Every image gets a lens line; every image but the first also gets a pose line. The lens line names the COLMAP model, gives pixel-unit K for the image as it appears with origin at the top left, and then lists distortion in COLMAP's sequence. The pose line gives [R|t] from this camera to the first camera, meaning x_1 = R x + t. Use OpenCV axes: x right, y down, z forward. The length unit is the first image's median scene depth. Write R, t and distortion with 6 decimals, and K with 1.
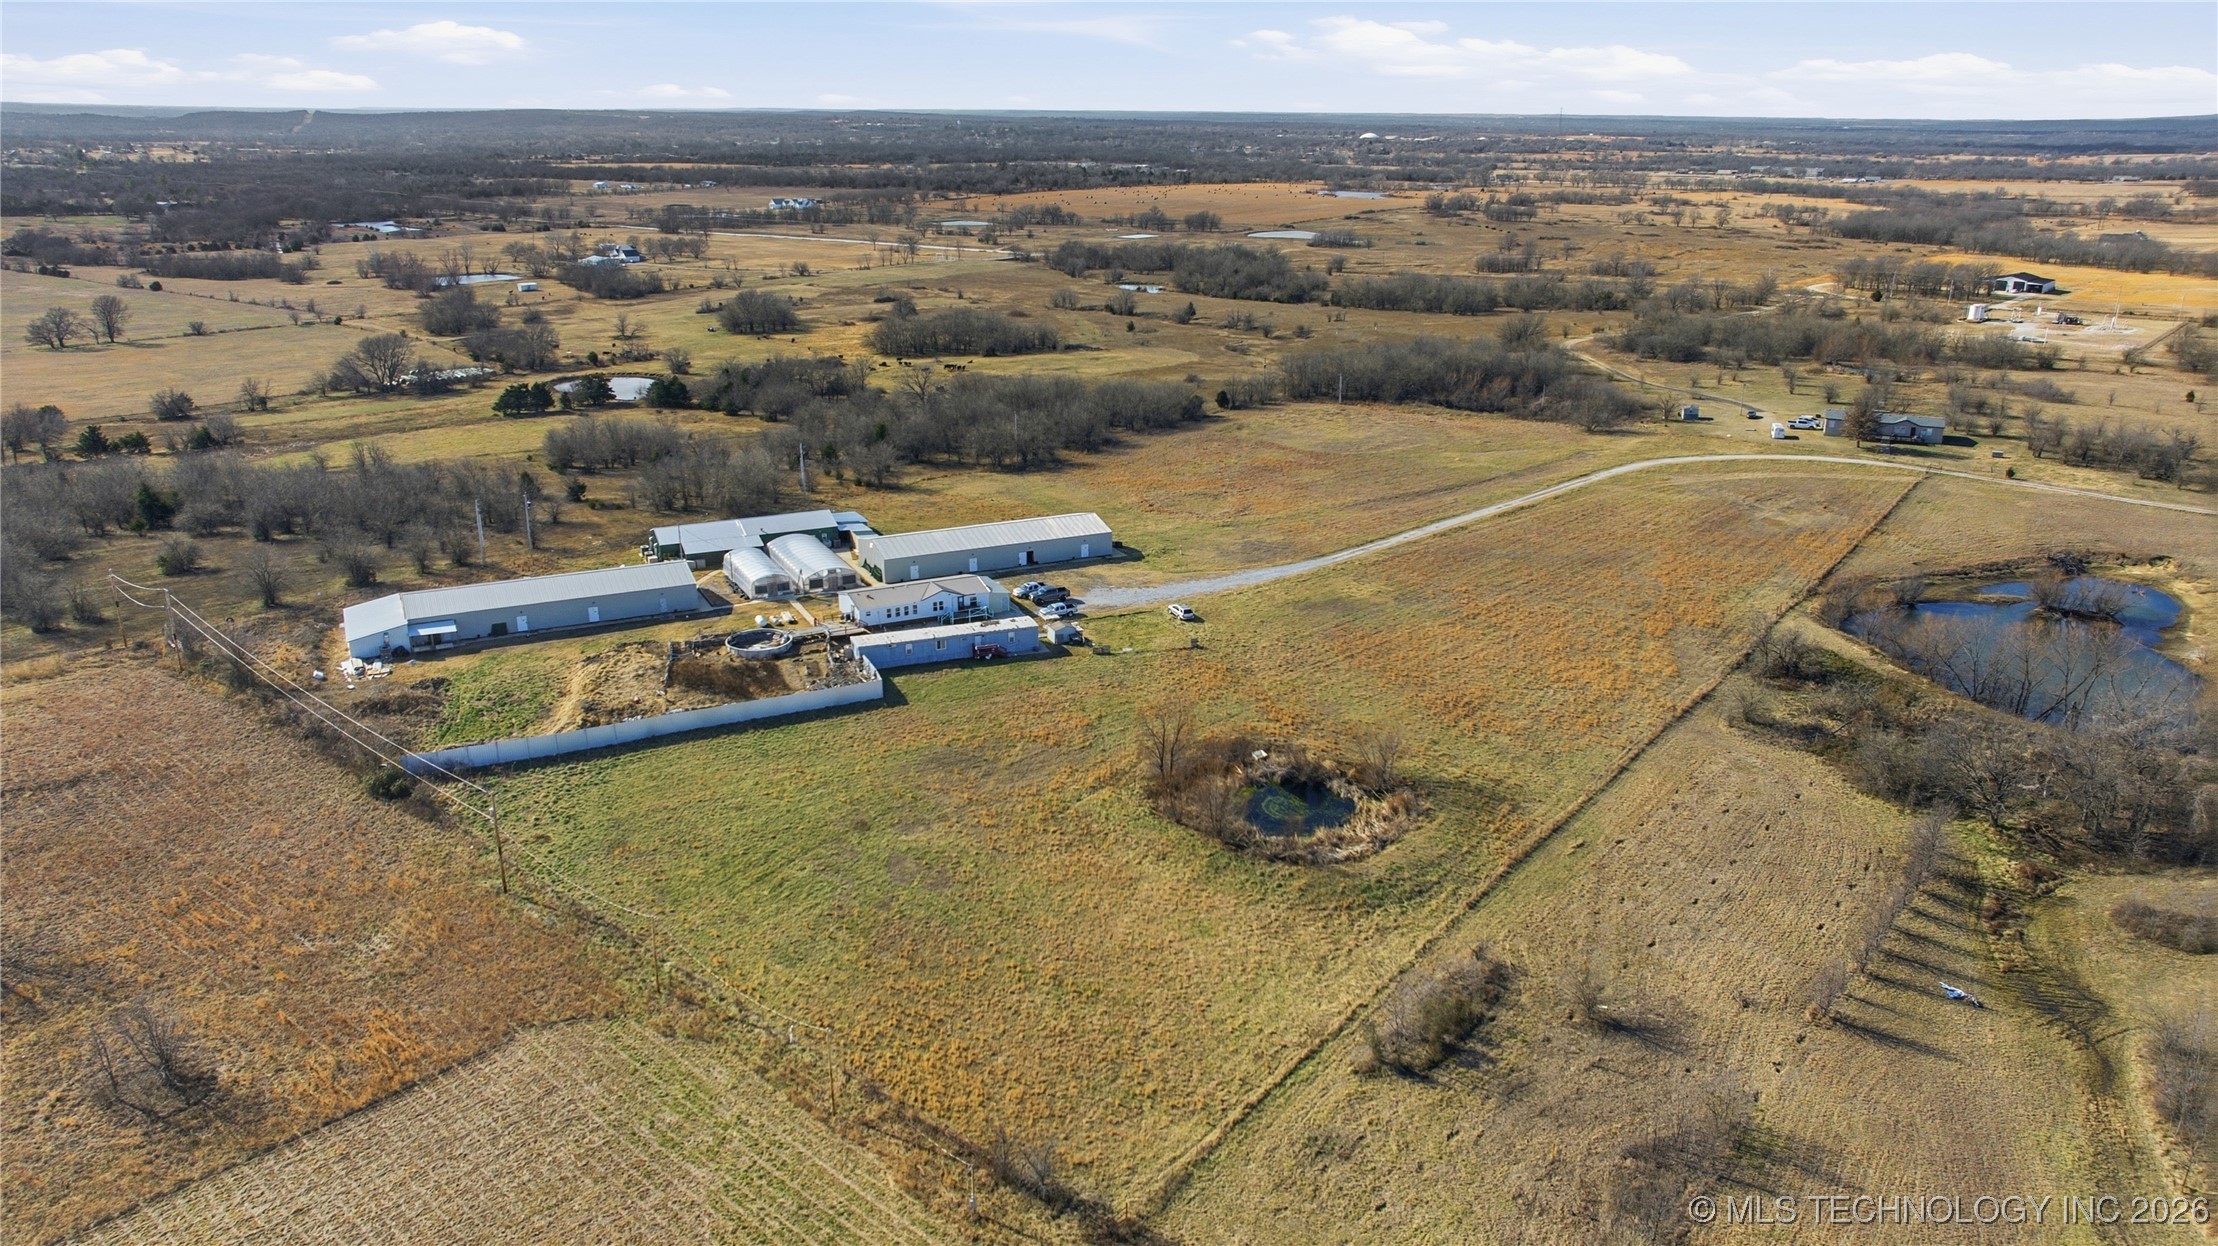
lens RADIAL K [[1571.5, 0, 1109.0], [0, 1571.5, 623.0], [0, 0, 1]] dist [-0.022781, 0.009849]
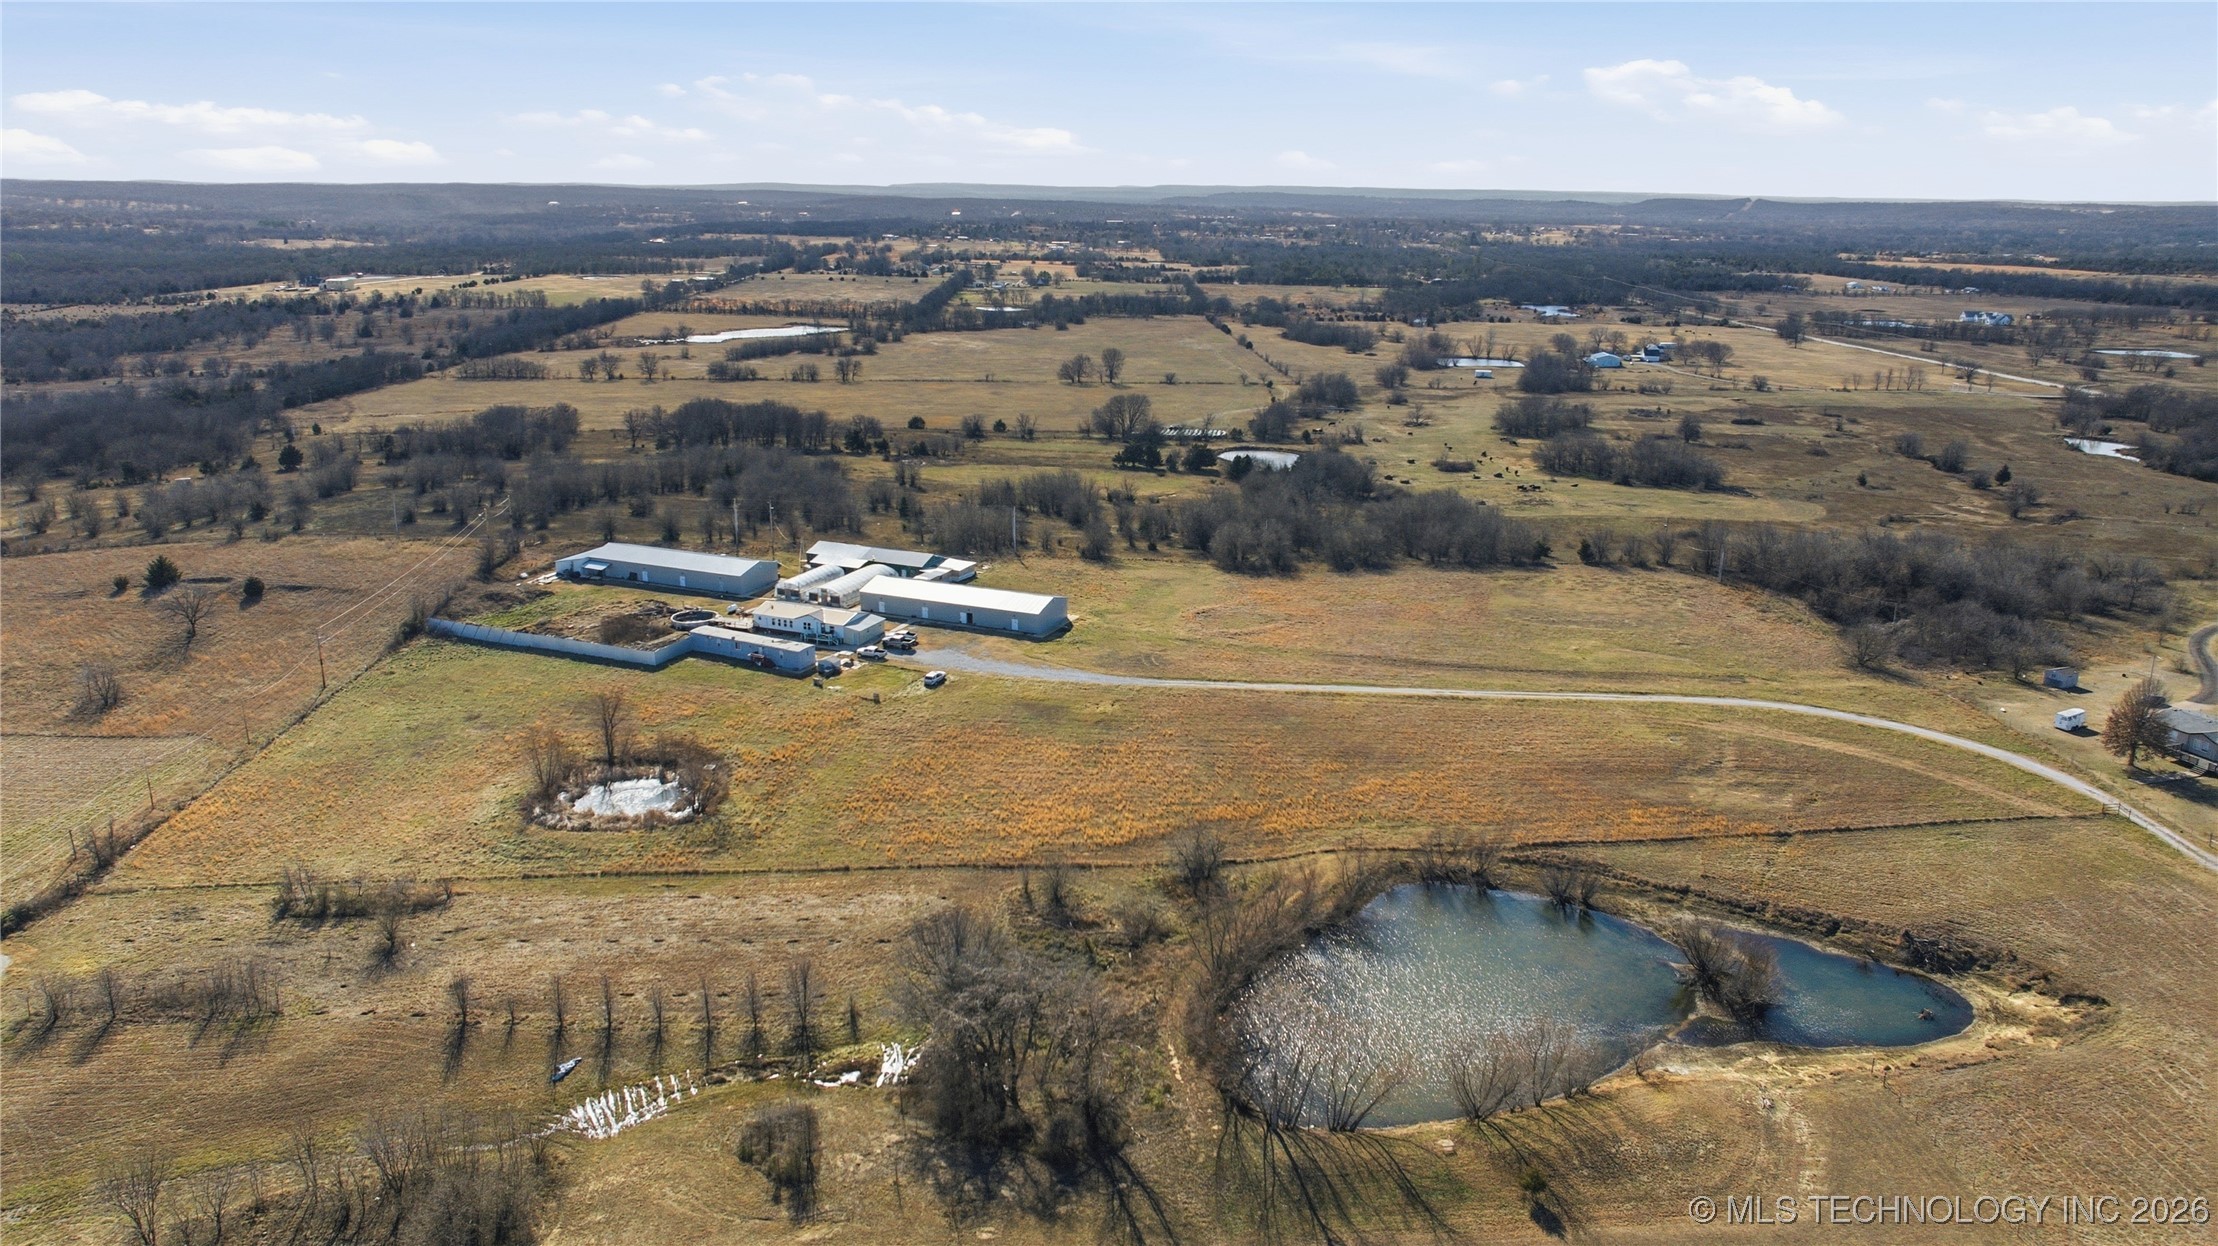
lens RADIAL K [[1589.4, 0, 1104.9], [0, 1589.4, 510.2], [0, 0, 1]] dist [-0.016140, 0.000135]
pose [[0.643256, 0.156432, -0.749500, 0.938317], [-0.246215, 0.969173, -0.009032, -0.140388], [0.724983, 0.190348, 0.661942, 0.265502]]
